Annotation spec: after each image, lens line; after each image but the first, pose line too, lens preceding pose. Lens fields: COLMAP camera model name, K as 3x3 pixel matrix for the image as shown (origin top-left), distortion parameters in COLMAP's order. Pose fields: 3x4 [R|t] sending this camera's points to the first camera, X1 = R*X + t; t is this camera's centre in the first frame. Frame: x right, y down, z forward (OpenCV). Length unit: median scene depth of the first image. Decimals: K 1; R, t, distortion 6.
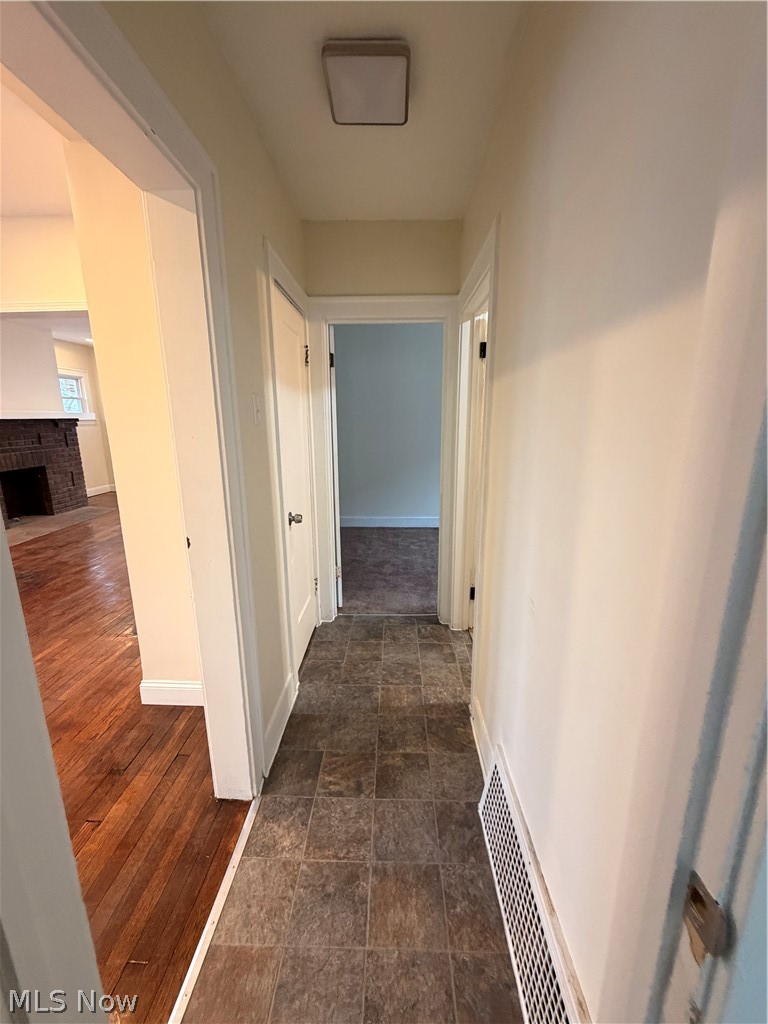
lens RADIAL K [[407.7, 0, 384.0], [0, 407.7, 512.0], [0, 0, 1]] dist [0.001704, -0.000046]
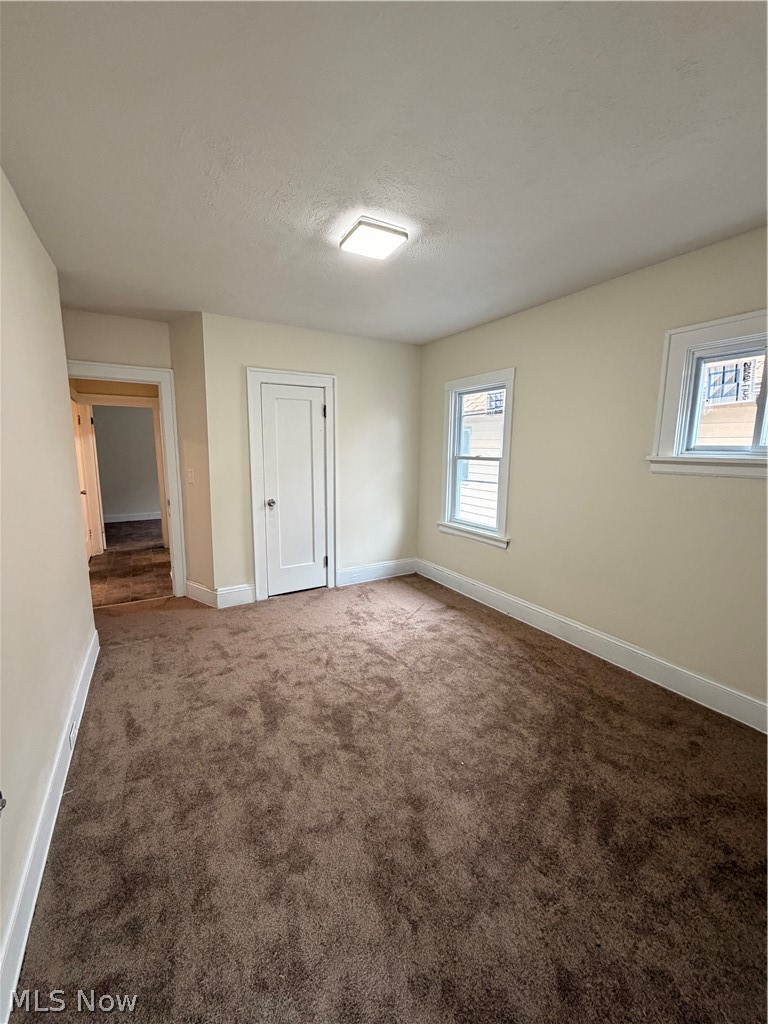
lens RADIAL K [[407.7, 0, 384.0], [0, 407.7, 512.0], [0, 0, 1]] dist [0.001704, -0.000046]
pose [[0.845709, -0.071682, 0.528809, -0.004139], [0.107638, 0.993484, -0.037473, 0.332063], [-0.522677, 0.088611, 0.847913, -1.536564]]
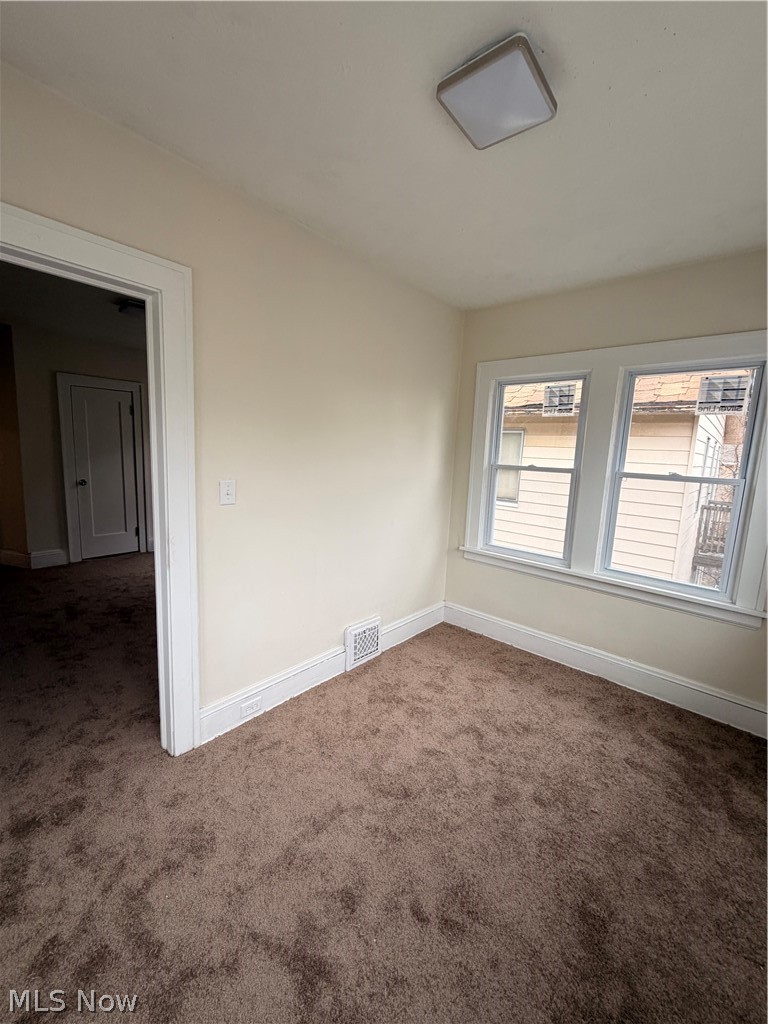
lens RADIAL K [[407.7, 0, 384.0], [0, 407.7, 512.0], [0, 0, 1]] dist [0.001704, -0.000046]
pose [[0.639180, -0.082652, 0.764603, -0.202449], [0.128553, 0.991703, -0.000264, 0.645472], [-0.758237, 0.098461, 0.644502, -2.857649]]
